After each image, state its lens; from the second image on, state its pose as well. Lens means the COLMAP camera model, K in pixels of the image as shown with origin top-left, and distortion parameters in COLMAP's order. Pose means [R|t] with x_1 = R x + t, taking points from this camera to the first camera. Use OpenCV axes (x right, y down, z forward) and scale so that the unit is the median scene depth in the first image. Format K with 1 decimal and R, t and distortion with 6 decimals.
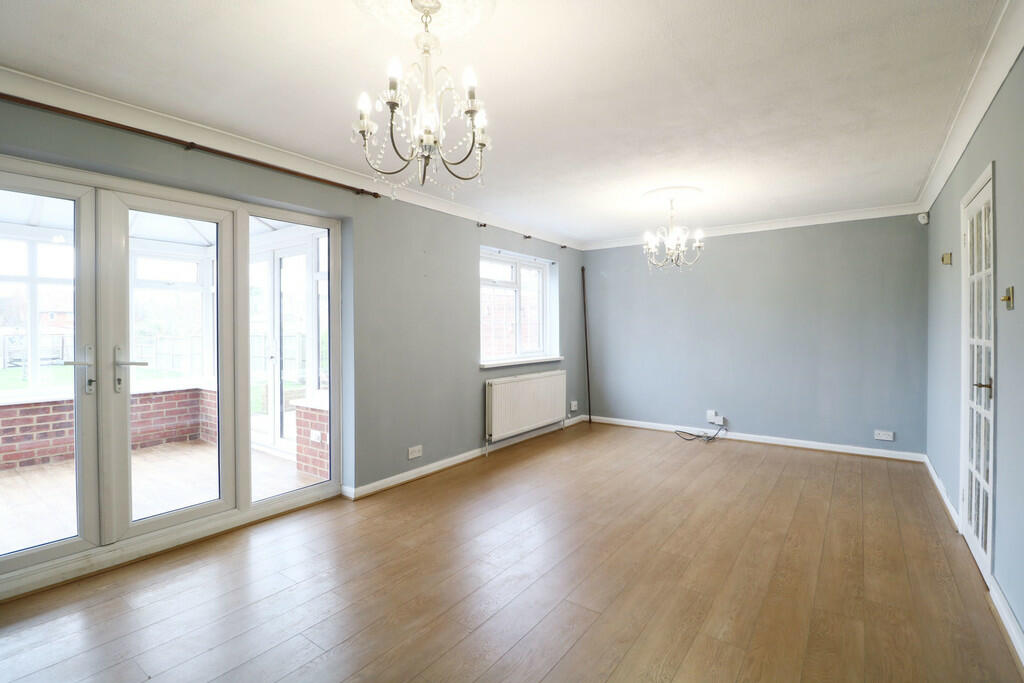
lens RADIAL K [[473.3, 0, 515.9], [0, 473.3, 332.0], [0, 0, 1]] dist [-0.009422, -0.007772]
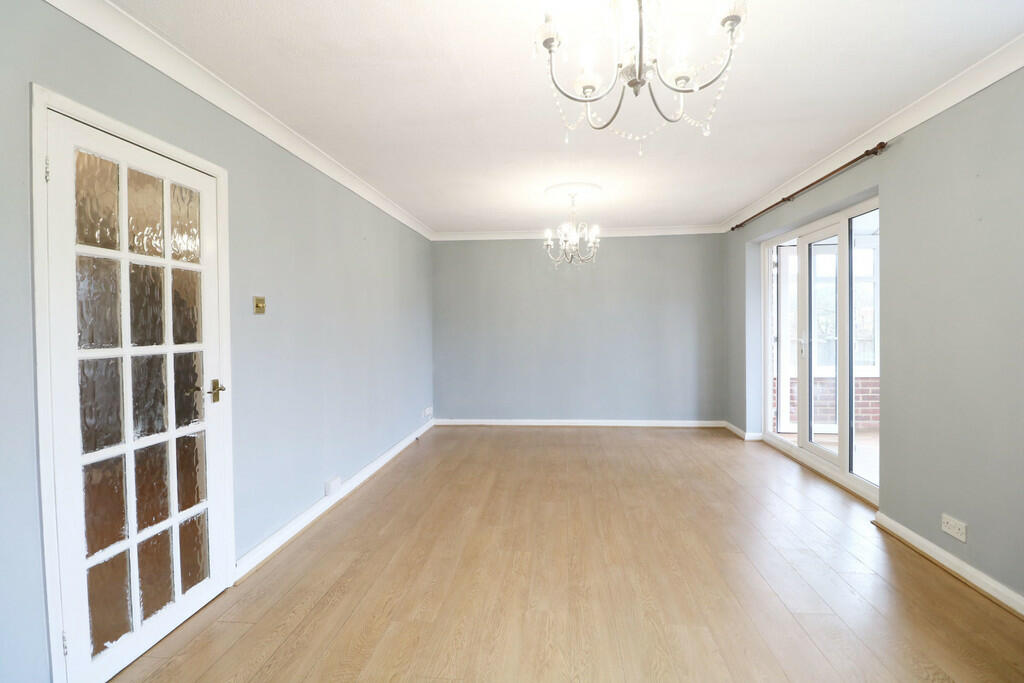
lens RADIAL K [[473.3, 0, 515.9], [0, 473.3, 332.0], [0, 0, 1]] dist [-0.009422, -0.007772]
pose [[-0.863278, 0.021820, -0.504256, 0.770511], [0.012154, 0.999674, 0.022450, -0.013871], [0.504582, 0.013252, -0.863262, 1.718640]]
